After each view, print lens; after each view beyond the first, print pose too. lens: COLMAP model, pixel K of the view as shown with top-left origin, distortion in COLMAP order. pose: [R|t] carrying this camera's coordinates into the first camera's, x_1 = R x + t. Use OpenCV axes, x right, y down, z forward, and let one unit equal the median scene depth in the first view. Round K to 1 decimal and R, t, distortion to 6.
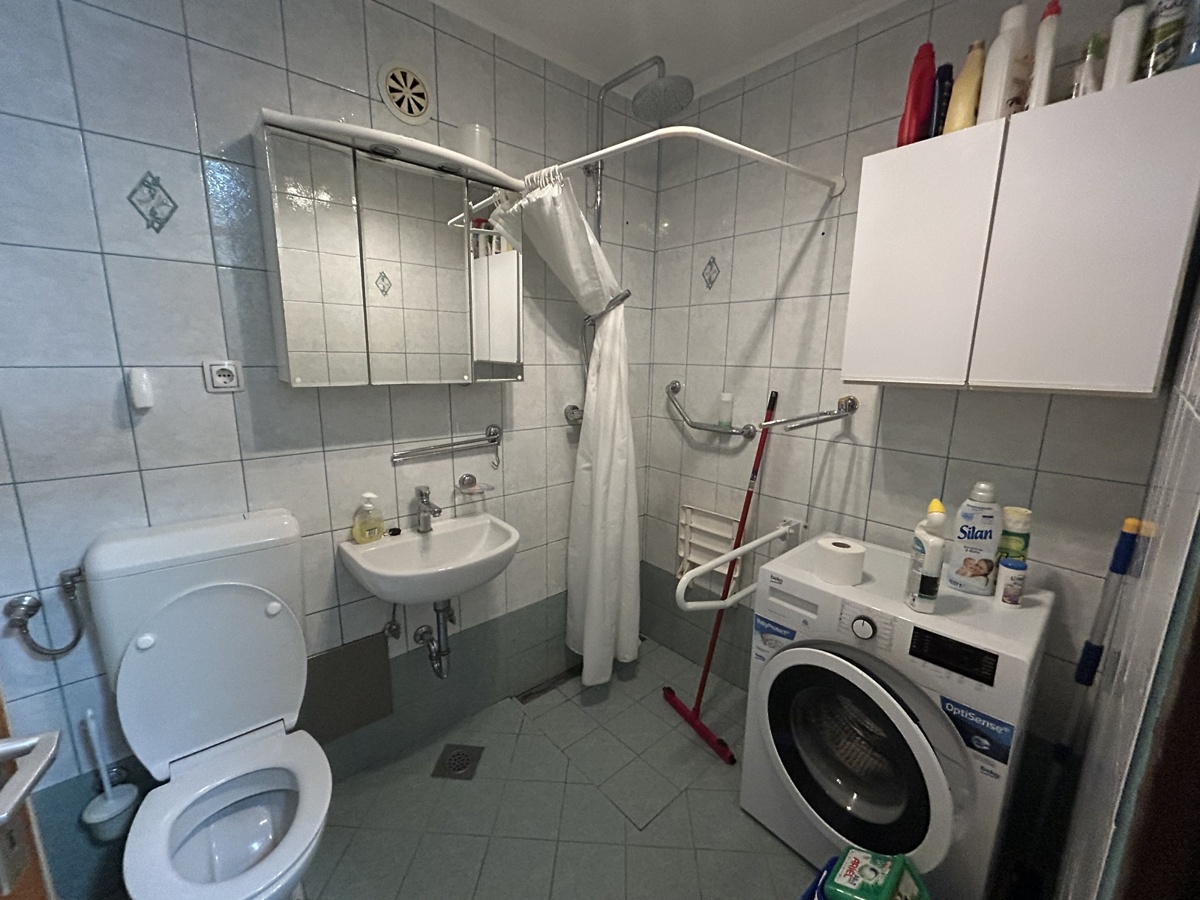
lens RADIAL K [[484.2, 0, 598.3], [0, 484.2, 447.6], [0, 0, 1]] dist [-0.001013, -0.000076]
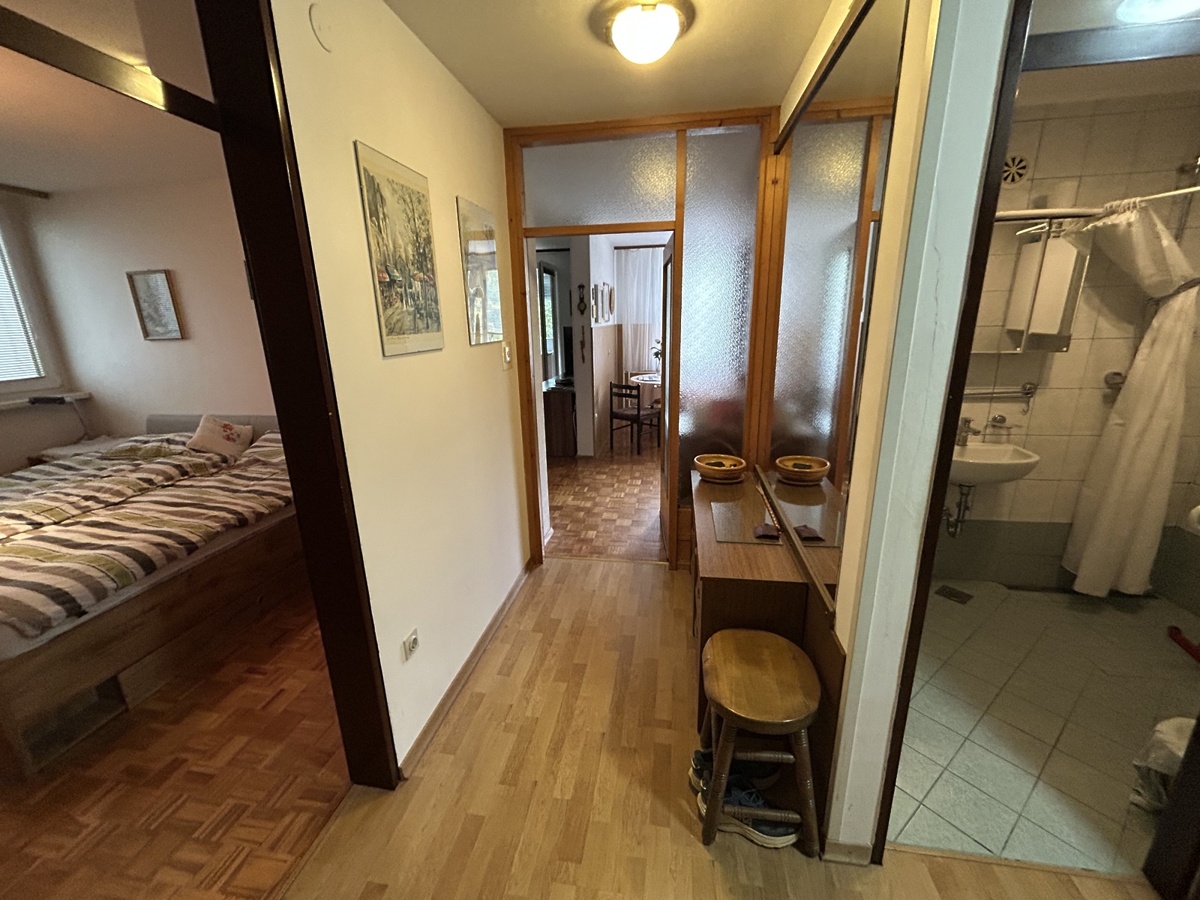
lens RADIAL K [[484.2, 0, 598.3], [0, 484.2, 447.6], [0, 0, 1]] dist [-0.001013, -0.000076]
pose [[0.633676, 0.170483, -0.754580, 0.079916], [-0.112300, 0.985355, 0.128316, 0.098783], [0.765404, 0.003429, 0.643541, -0.852967]]
